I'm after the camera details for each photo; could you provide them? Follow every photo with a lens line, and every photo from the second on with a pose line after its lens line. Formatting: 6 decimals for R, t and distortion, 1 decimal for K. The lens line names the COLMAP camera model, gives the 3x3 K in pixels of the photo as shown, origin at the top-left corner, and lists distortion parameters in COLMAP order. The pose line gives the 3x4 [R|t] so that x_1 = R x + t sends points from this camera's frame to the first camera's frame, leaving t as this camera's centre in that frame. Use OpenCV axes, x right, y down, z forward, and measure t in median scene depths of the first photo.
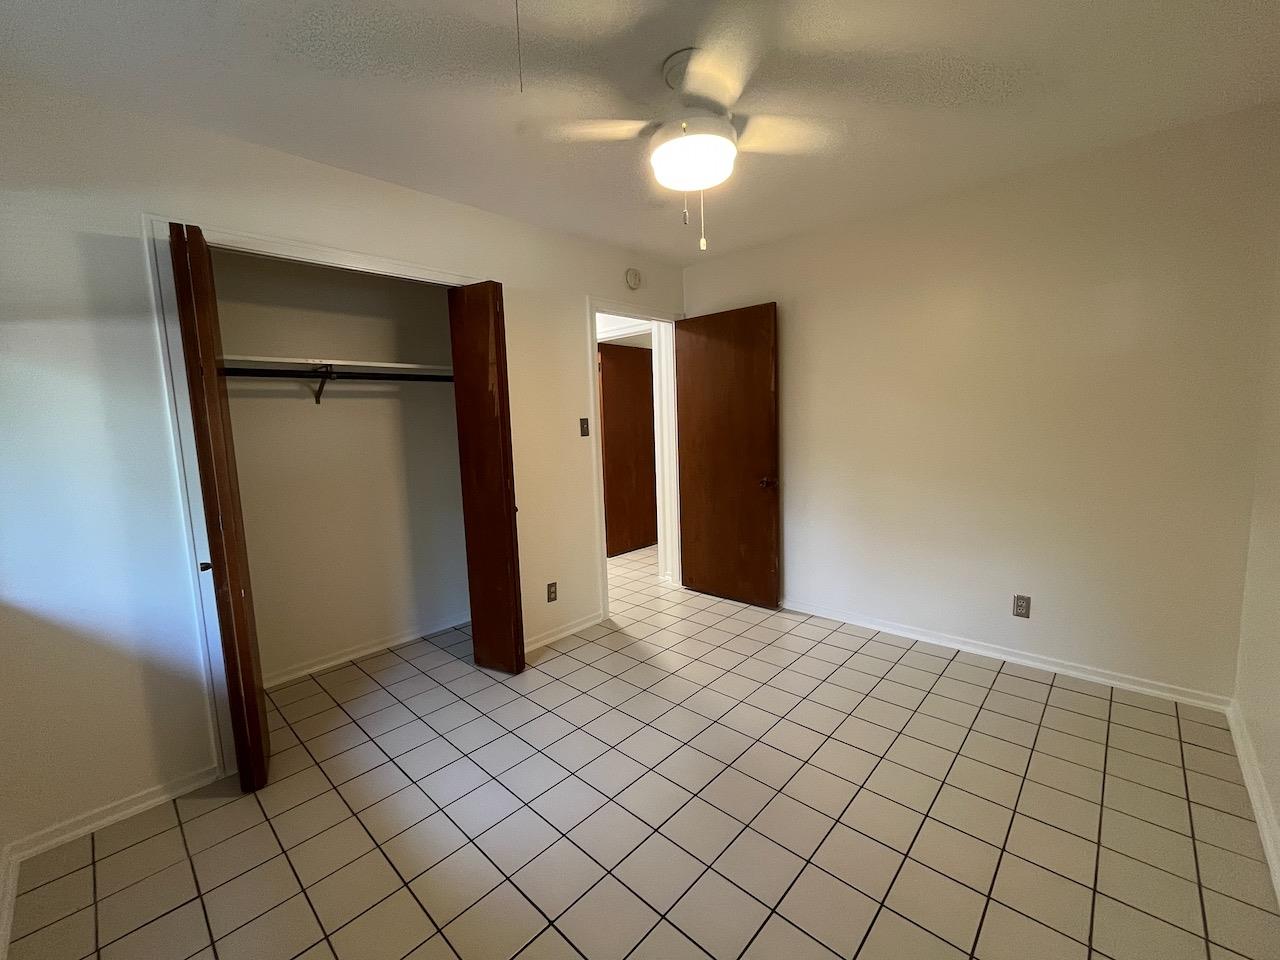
lens RADIAL K [[522.4, 0, 640.4], [0, 522.4, 479.2], [0, 0, 1]] dist [-0.002802, -0.000669]
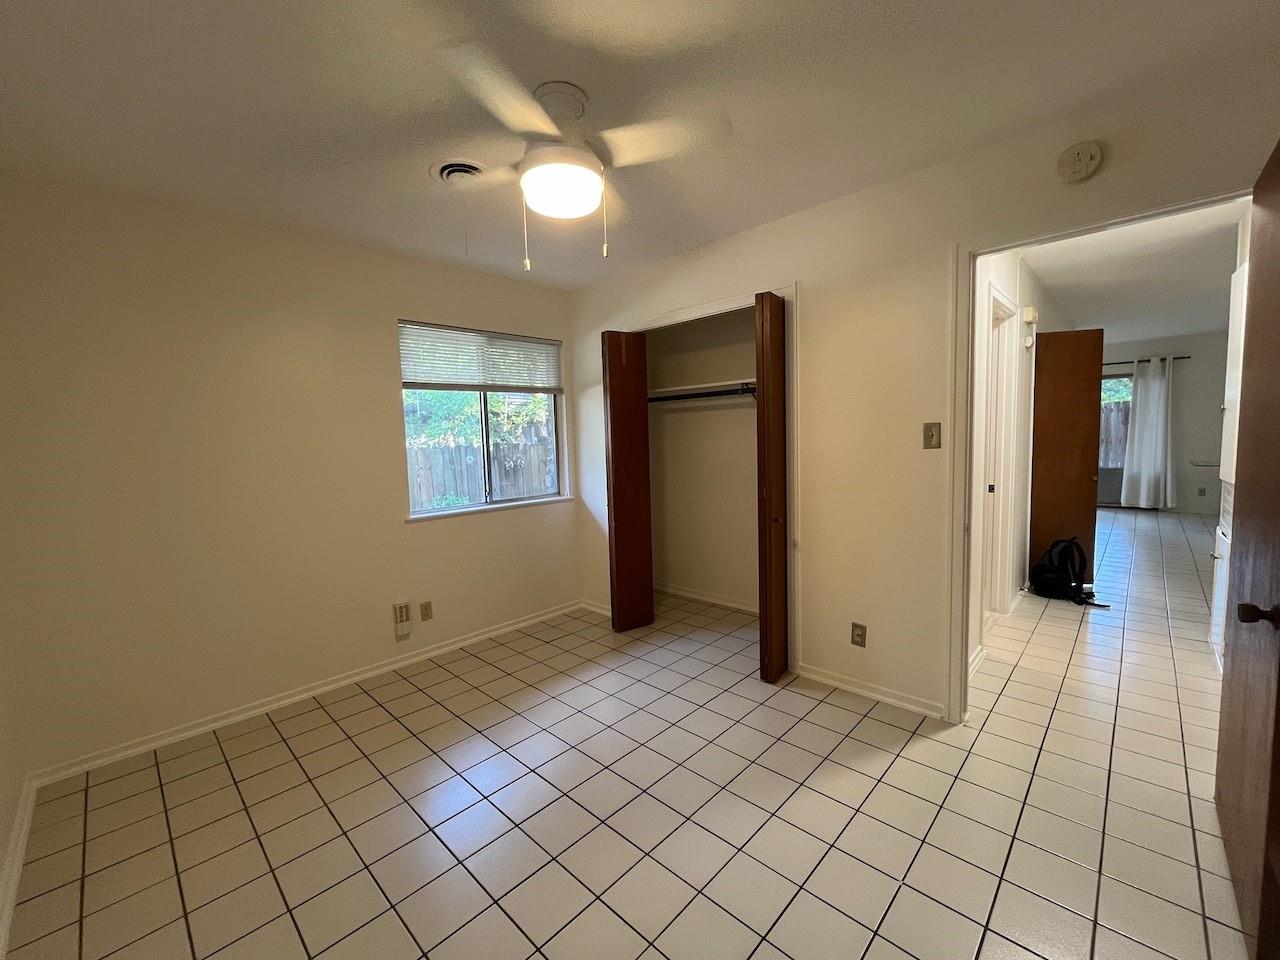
lens RADIAL K [[522.4, 0, 636.5], [0, 522.4, 481.0], [0, 0, 1]] dist [-0.002802, -0.000669]
pose [[-0.007835, 0.118597, -0.992912, 0.757913], [-0.084129, 0.989344, 0.118834, -0.111850], [0.996424, 0.084463, 0.002226, 0.766486]]
